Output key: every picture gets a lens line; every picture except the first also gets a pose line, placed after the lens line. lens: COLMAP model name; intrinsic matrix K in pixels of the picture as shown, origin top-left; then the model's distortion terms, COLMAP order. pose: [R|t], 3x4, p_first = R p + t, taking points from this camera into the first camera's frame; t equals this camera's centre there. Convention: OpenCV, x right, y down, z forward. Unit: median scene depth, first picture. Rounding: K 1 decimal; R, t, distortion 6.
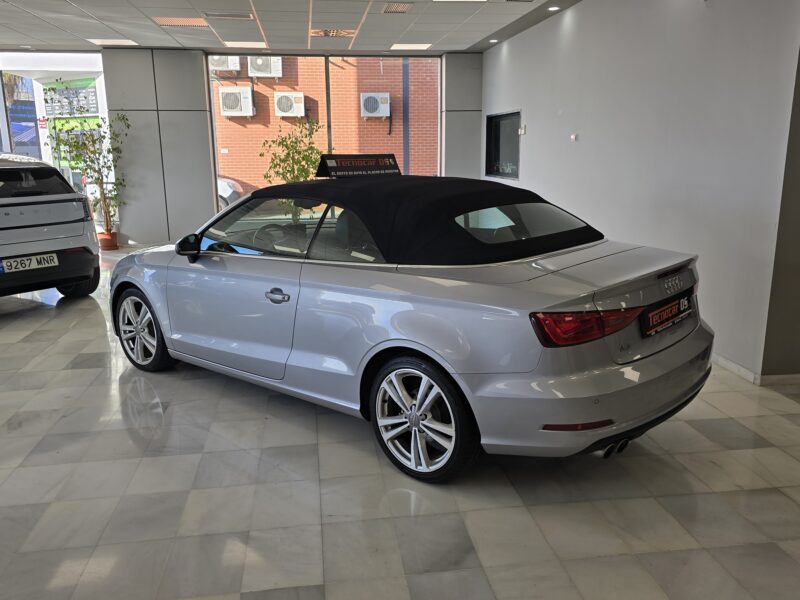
lens RADIAL K [[679.0, 0, 402.0], [0, 679.0, 294.1], [0, 0, 1]] dist [0.075023, -0.088673]
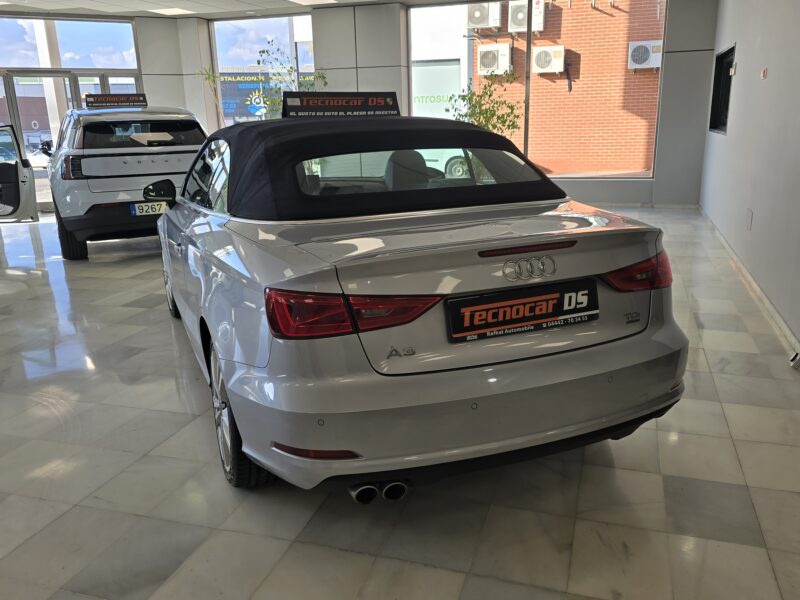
lens RADIAL K [[679.0, 0, 402.0], [0, 679.0, 294.1], [0, 0, 1]] dist [0.075023, -0.088673]
pose [[0.901245, 0.099107, -0.421824, 0.389148], [-0.078424, 0.994723, 0.066154, -0.015764], [0.426155, -0.026540, 0.904261, 0.247290]]
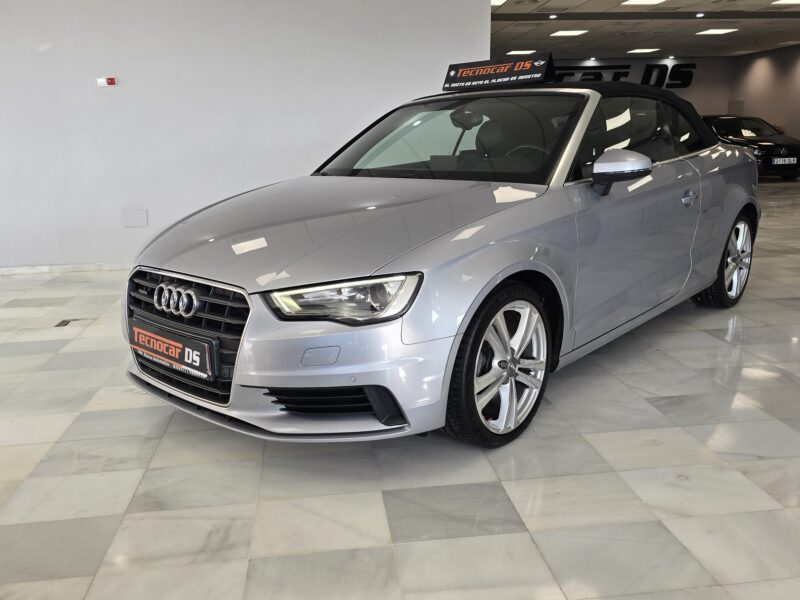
lens RADIAL K [[674.6, 0, 386.8], [0, 674.6, 300.5], [0, 0, 1]] dist [0.082055, -0.087900]
pose [[0.017693, -0.222302, 0.974817, -0.944067], [0.232811, 0.949087, 0.212209, -0.133646], [-0.972361, 0.223194, 0.068546, 1.130431]]
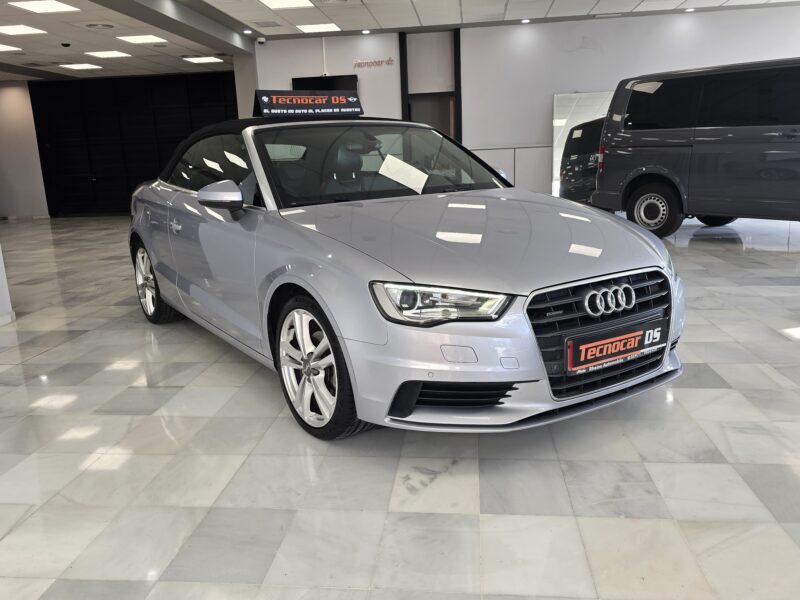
lens RADIAL K [[679.0, 0, 402.0], [0, 679.0, 294.1], [0, 0, 1]] dist [0.075023, -0.088673]
pose [[-0.967914, 0.000322, 0.251283, -0.405636], [0.102712, 0.913153, 0.394464, -0.303003], [-0.229333, 0.407617, -0.883886, 1.860957]]
